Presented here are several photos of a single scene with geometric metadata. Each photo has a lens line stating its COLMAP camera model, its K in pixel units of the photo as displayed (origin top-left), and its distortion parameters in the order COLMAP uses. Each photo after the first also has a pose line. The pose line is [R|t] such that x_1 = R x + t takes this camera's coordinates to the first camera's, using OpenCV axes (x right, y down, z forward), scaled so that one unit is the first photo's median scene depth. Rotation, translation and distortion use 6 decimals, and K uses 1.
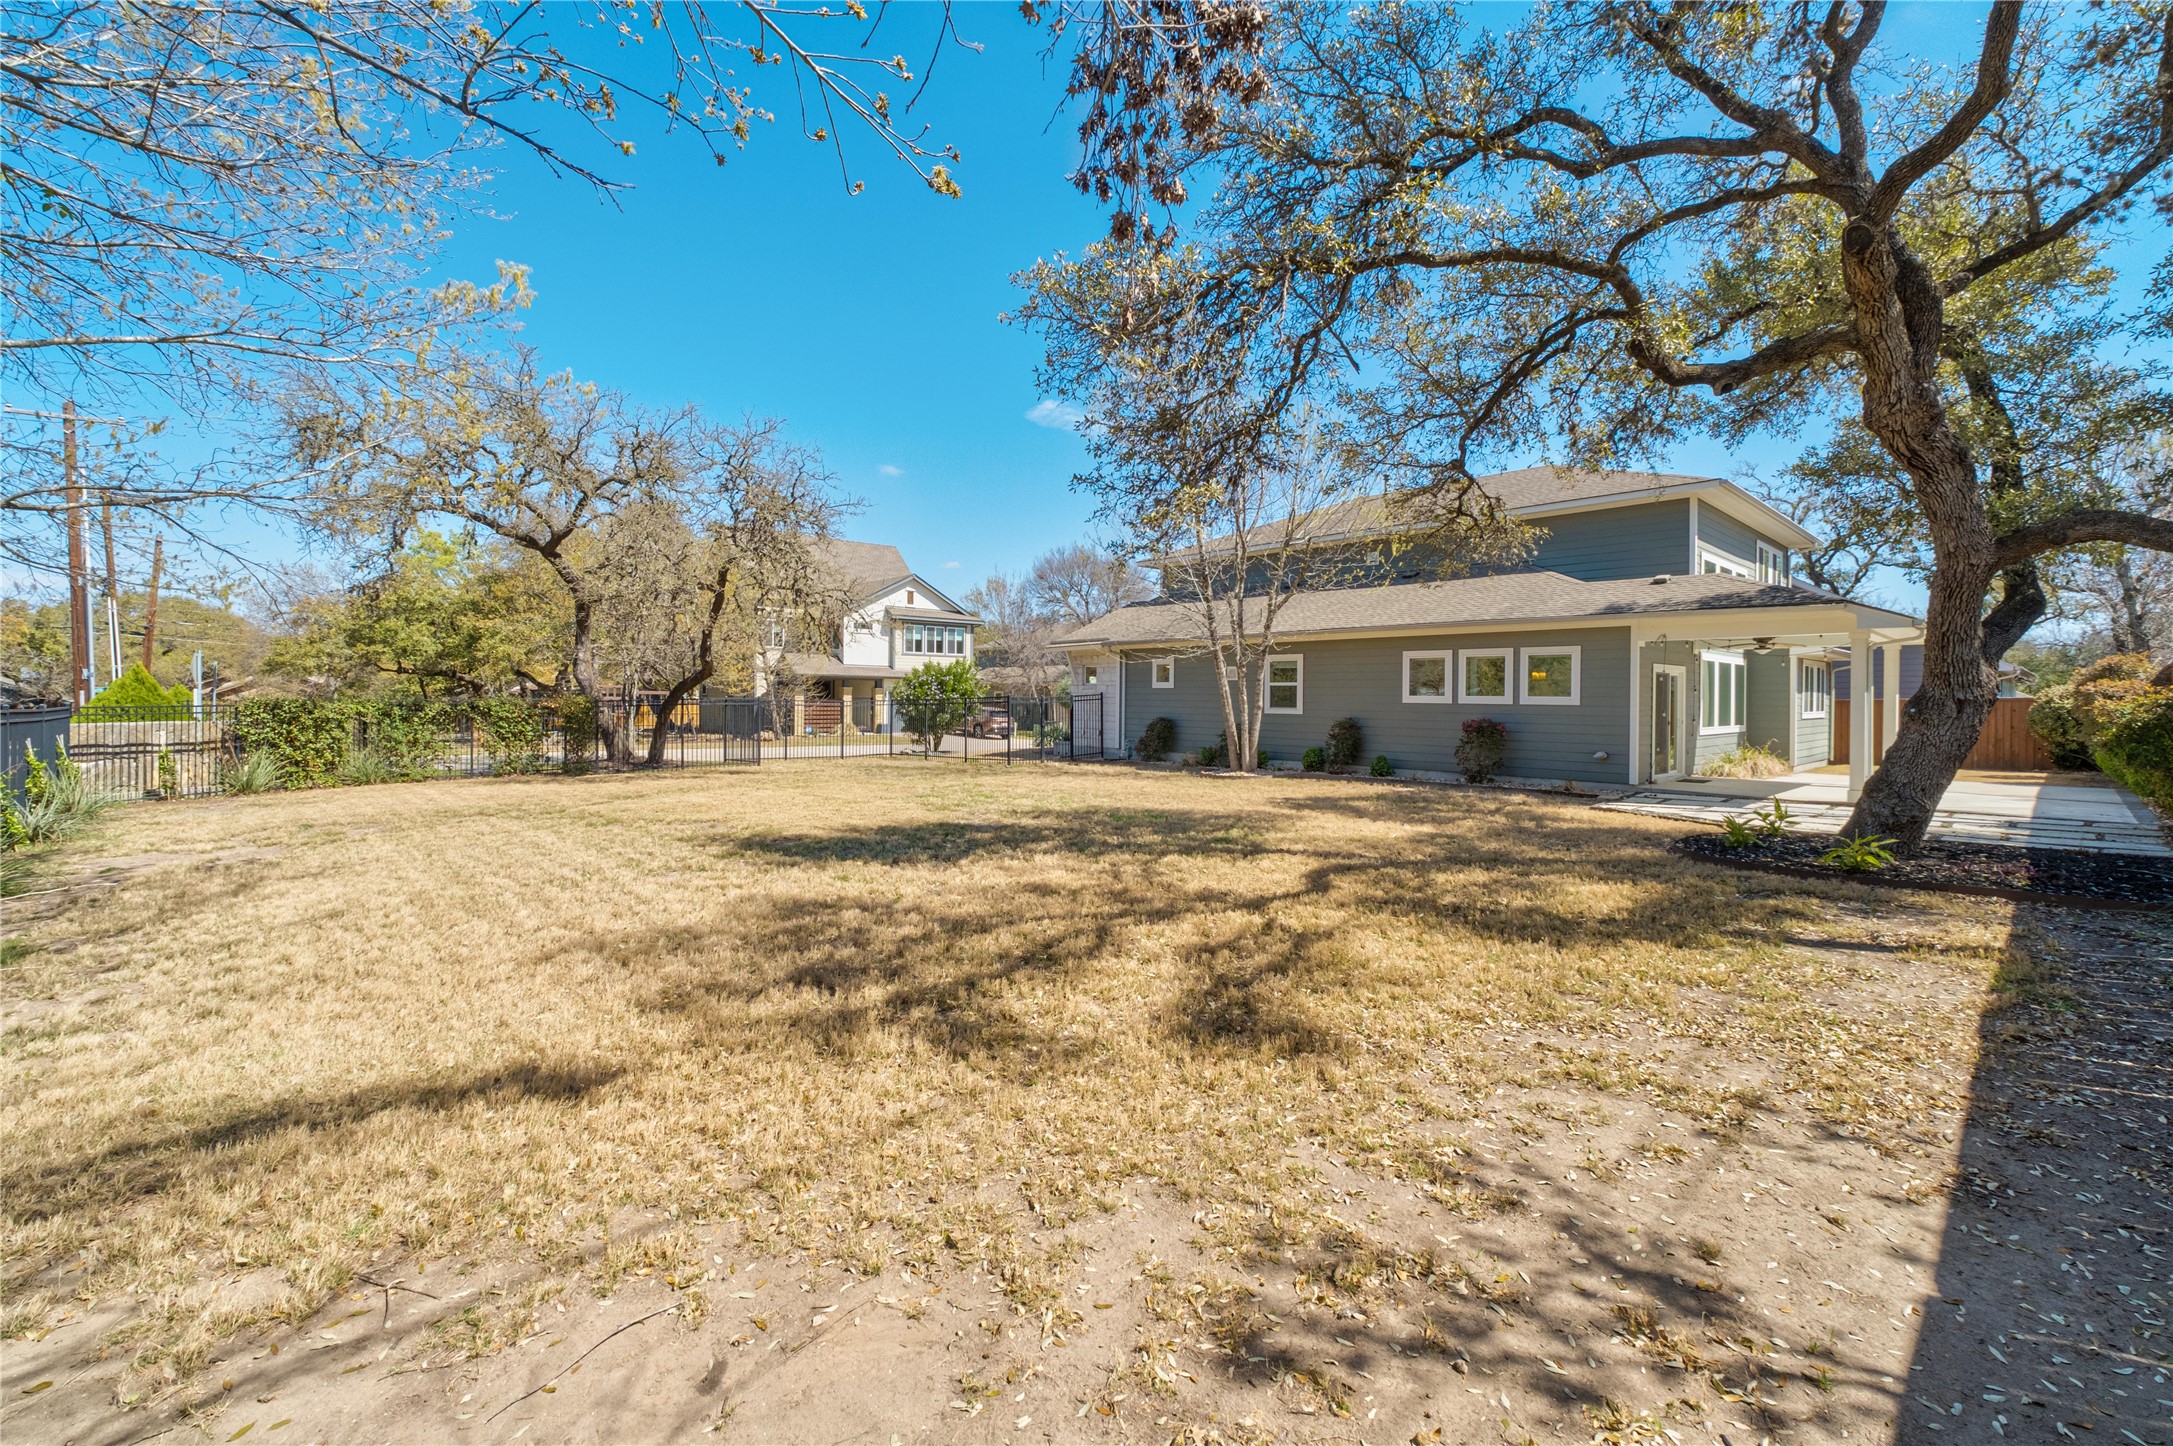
lens RADIAL K [[913.7, 0, 1101.0], [0, 913.7, 706.8], [0, 0, 1]] dist [0.000889, 0.000426]
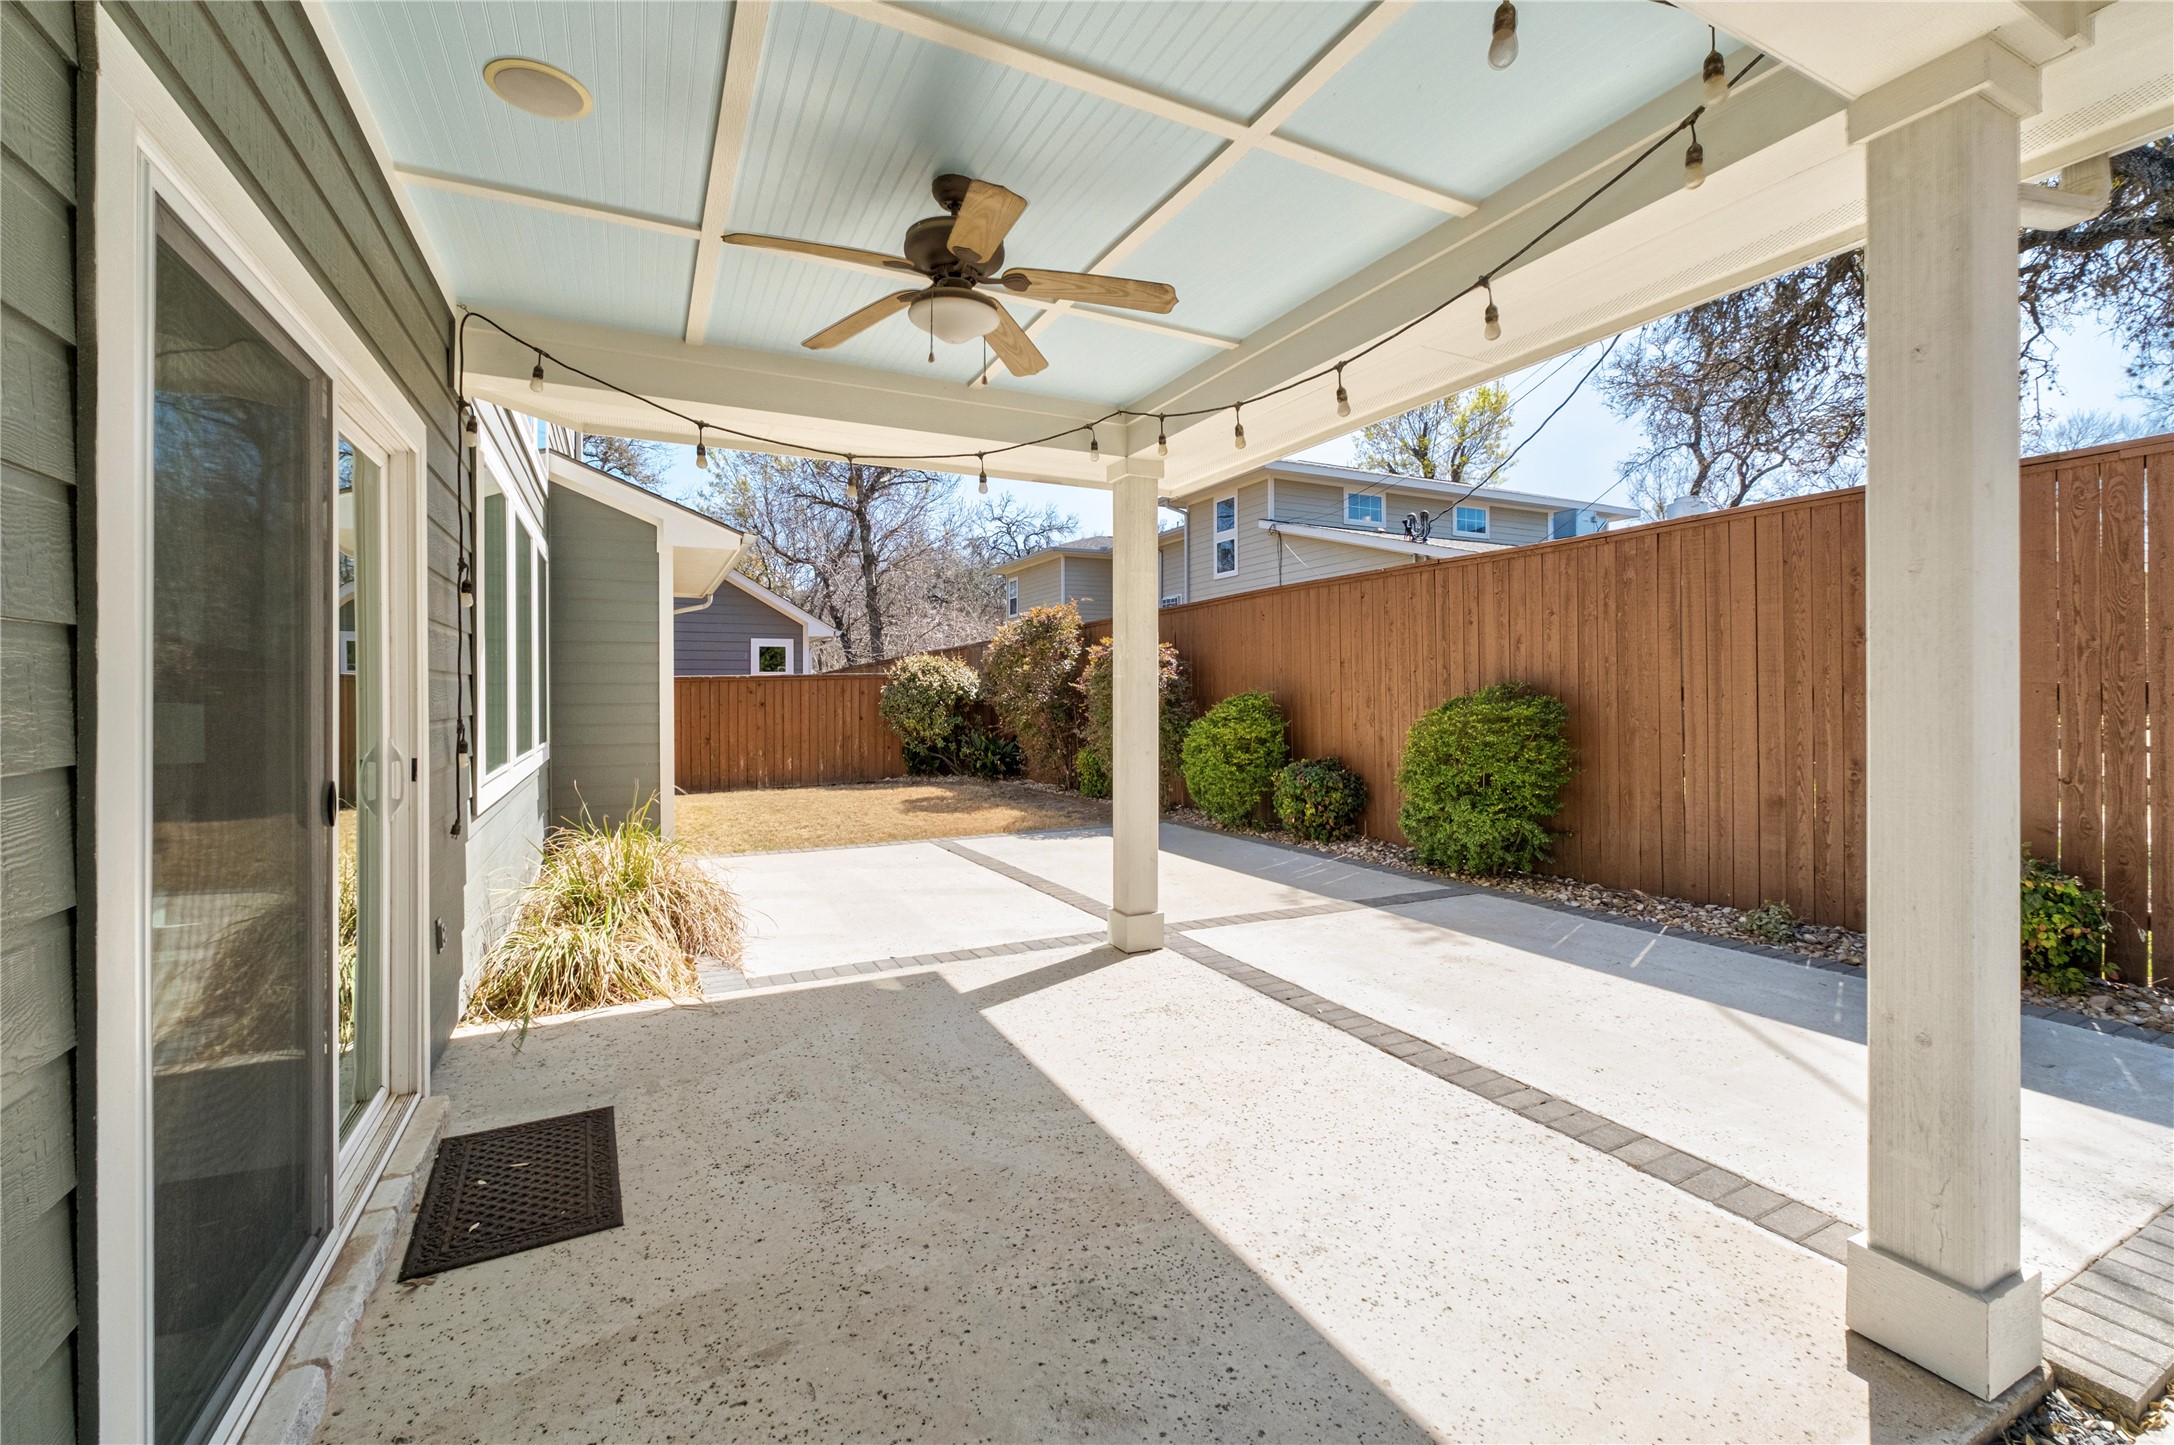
lens RADIAL K [[914.1, 0, 1110.2], [0, 914.1, 694.1], [0, 0, 1]] dist [0.000889, 0.000426]
pose [[0.265594, -0.009926, 0.964034, 0.479549], [0.013129, 0.999892, 0.006678, 0.003644], [-0.963996, 0.010883, 0.265696, 0.782251]]
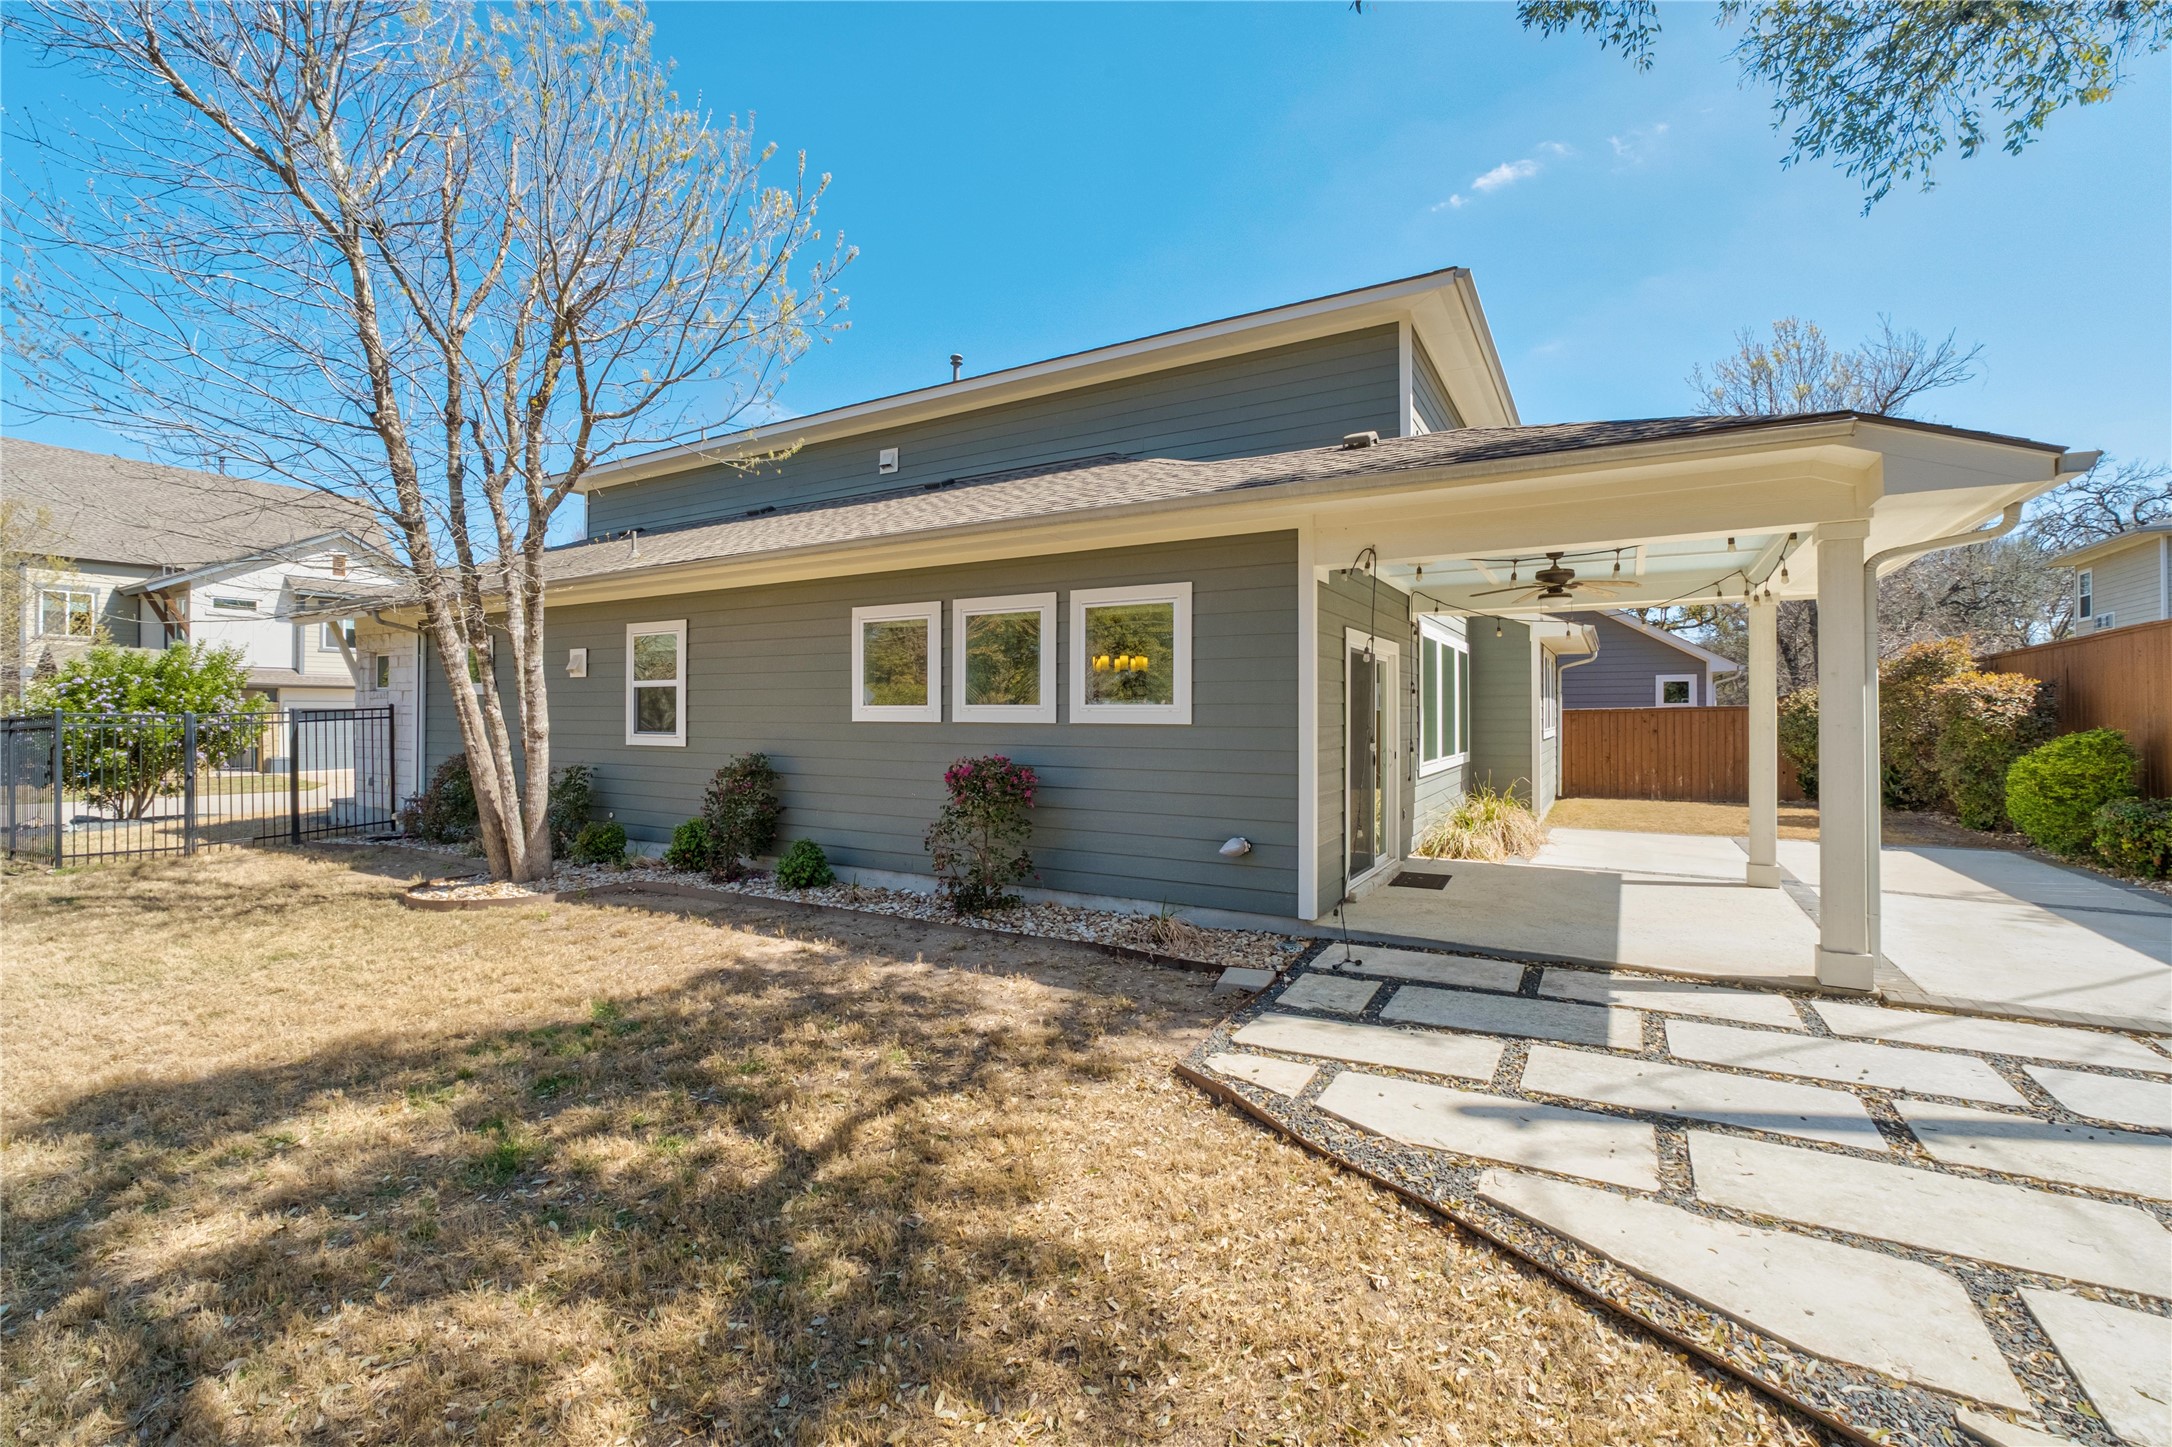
lens RADIAL K [[913.3, 0, 1077.7], [0, 913.3, 724.0], [0, 0, 1]] dist [0.000889, 0.000426]
pose [[0.960182, -0.011369, 0.279143, 0.311817], [0.010764, 0.999935, 0.003701, -0.003606], [-0.279167, -0.000549, 0.960242, 0.535215]]
